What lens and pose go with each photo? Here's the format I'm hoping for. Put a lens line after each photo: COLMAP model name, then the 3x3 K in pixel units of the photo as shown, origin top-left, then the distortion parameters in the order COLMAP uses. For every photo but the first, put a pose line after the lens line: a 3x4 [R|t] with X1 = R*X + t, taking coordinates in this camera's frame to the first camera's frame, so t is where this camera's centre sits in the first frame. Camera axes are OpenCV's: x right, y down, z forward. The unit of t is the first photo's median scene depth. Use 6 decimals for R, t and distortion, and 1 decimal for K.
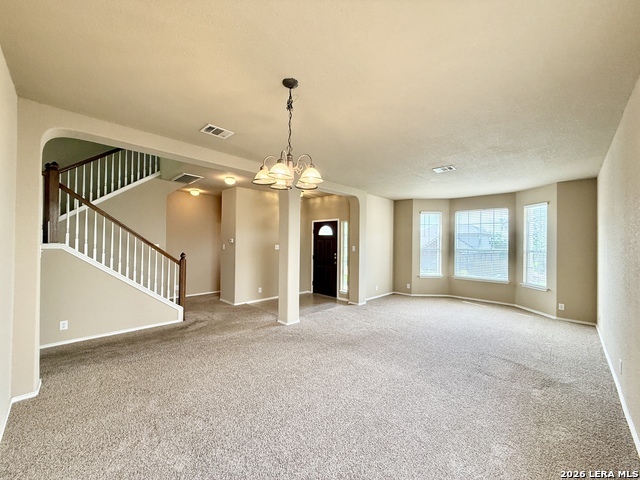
lens RADIAL K [[254.8, 0, 318.6], [0, 254.8, 238.7], [0, 0, 1]] dist [-0.002199, 0.001121]
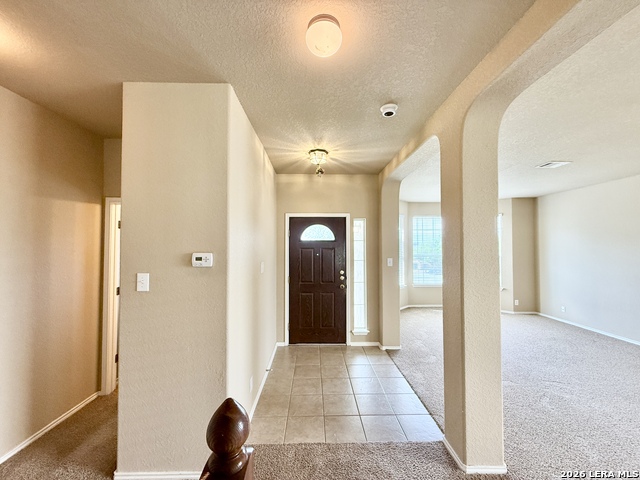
lens RADIAL K [[254.8, 0, 318.2], [0, 254.8, 240.8], [0, 0, 1]] dist [-0.002199, 0.001121]
pose [[0.695388, 0.004944, 0.718617, -0.415540], [-0.003036, 0.999988, -0.003942, -0.011536], [-0.718628, 0.000559, 0.695395, 0.627046]]
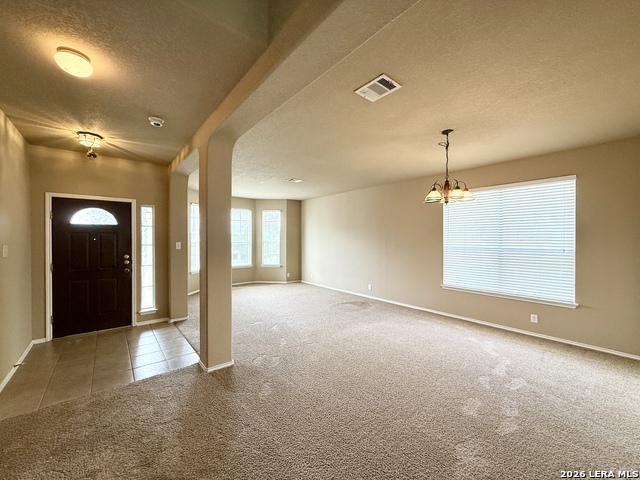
lens RADIAL K [[254.8, 0, 318.6], [0, 254.8, 240.1], [0, 0, 1]] dist [-0.002199, 0.001121]
pose [[0.097090, -0.019639, 0.995082, -0.509971], [-0.015725, 0.999650, 0.021264, 0.000391], [-0.995151, -0.017712, 0.096747, 0.483154]]
